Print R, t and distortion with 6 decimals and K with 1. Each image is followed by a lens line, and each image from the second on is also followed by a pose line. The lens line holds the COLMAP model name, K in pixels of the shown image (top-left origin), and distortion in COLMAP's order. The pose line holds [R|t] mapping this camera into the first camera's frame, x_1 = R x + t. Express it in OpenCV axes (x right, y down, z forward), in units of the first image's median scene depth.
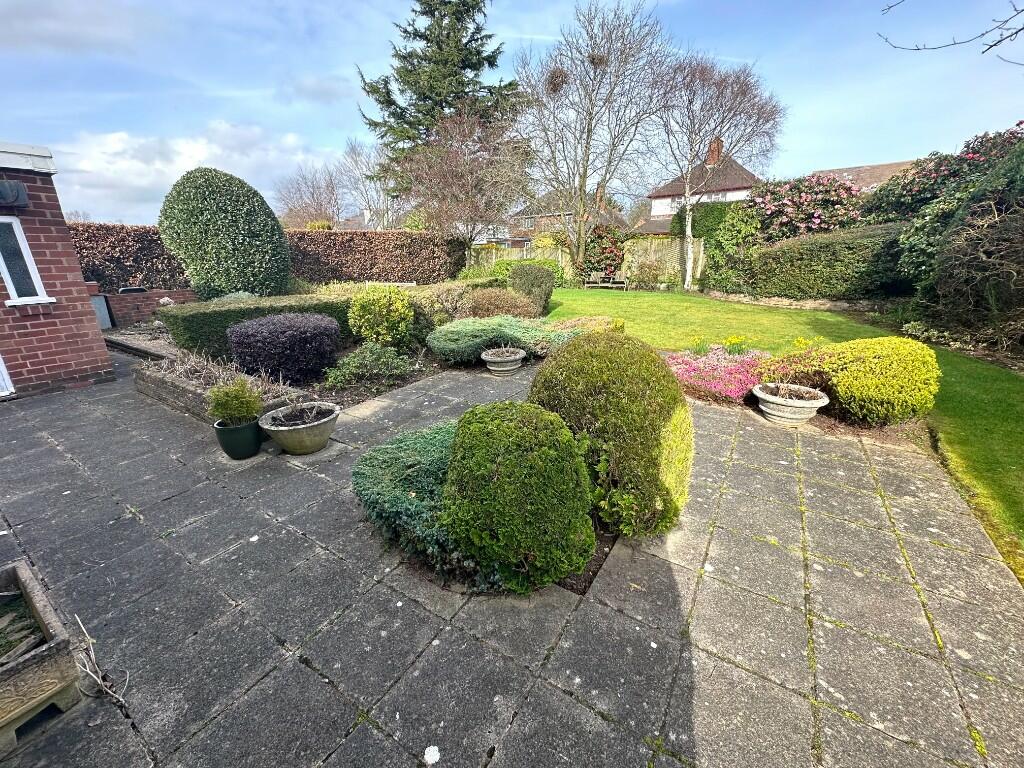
lens RADIAL K [[409.3, 0, 510.7], [0, 409.3, 383.4], [0, 0, 1]] dist [-0.005426, -0.000988]
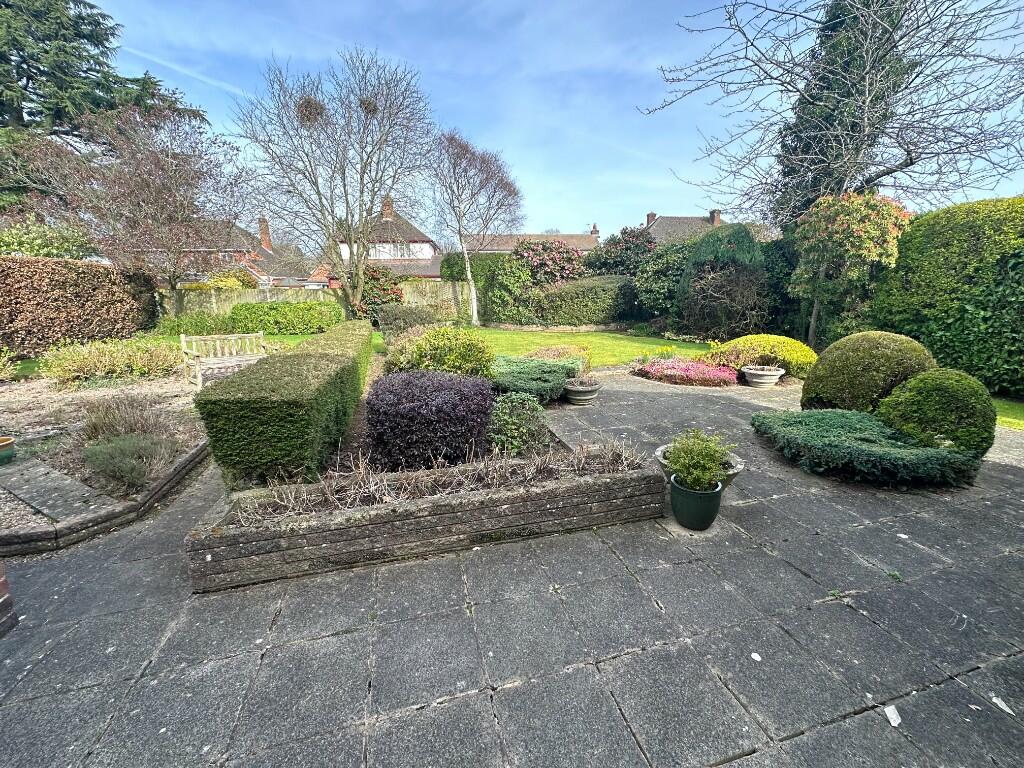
lens RADIAL K [[409.3, 0, 511.4], [0, 409.3, 385.0], [0, 0, 1]] dist [-0.005426, -0.000988]
pose [[0.668690, -0.158821, 0.726381, -0.489181], [0.226659, 0.973965, 0.004298, -0.062571], [-0.708152, 0.161767, 0.687279, 0.218335]]
